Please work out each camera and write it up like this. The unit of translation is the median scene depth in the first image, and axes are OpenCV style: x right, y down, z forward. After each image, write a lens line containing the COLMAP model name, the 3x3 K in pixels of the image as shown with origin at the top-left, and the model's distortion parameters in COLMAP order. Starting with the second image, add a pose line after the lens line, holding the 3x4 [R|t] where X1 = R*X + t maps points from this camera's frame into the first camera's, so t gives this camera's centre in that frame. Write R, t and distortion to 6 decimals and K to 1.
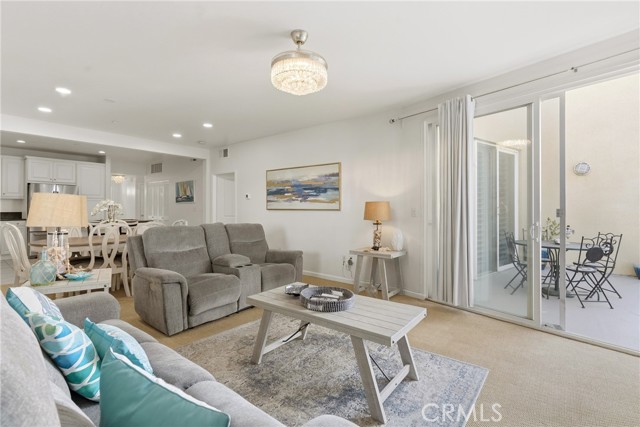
lens RADIAL K [[294.3, 0, 323.2], [0, 294.3, 202.8], [0, 0, 1]] dist [-0.003396, -0.000089]
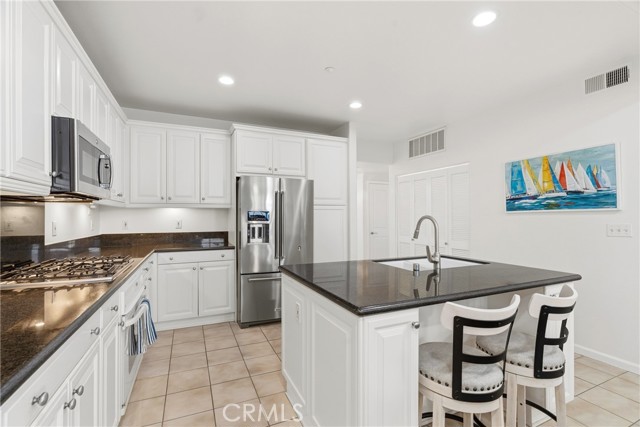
lens RADIAL K [[294.3, 0, 323.6], [0, 294.3, 213.9], [0, 0, 1]] dist [-0.003396, -0.000089]
pose [[0.888653, -0.009020, -0.458491, -0.906080], [0.012030, 0.999921, 0.003645, -0.003349], [0.458422, -0.008754, 0.888691, 0.871531]]
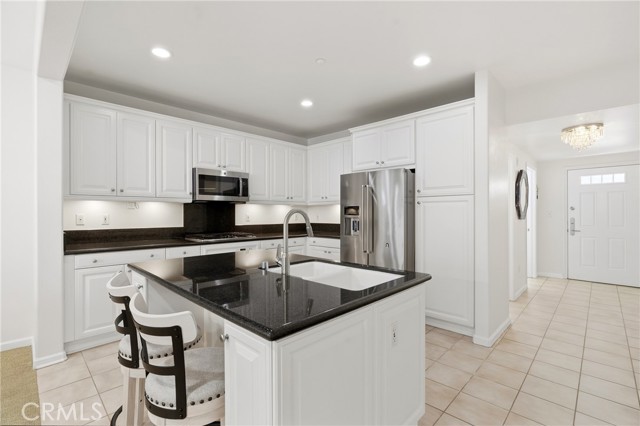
lens RADIAL K [[294.3, 0, 319.0], [0, 294.3, 215.1], [0, 0, 1]] dist [-0.003396, -0.000089]
pose [[-0.104335, 0.003609, -0.994536, -0.610312], [0.018751, 0.999823, 0.001661, 0.010915], [0.994365, -0.018475, -0.104384, 1.411343]]
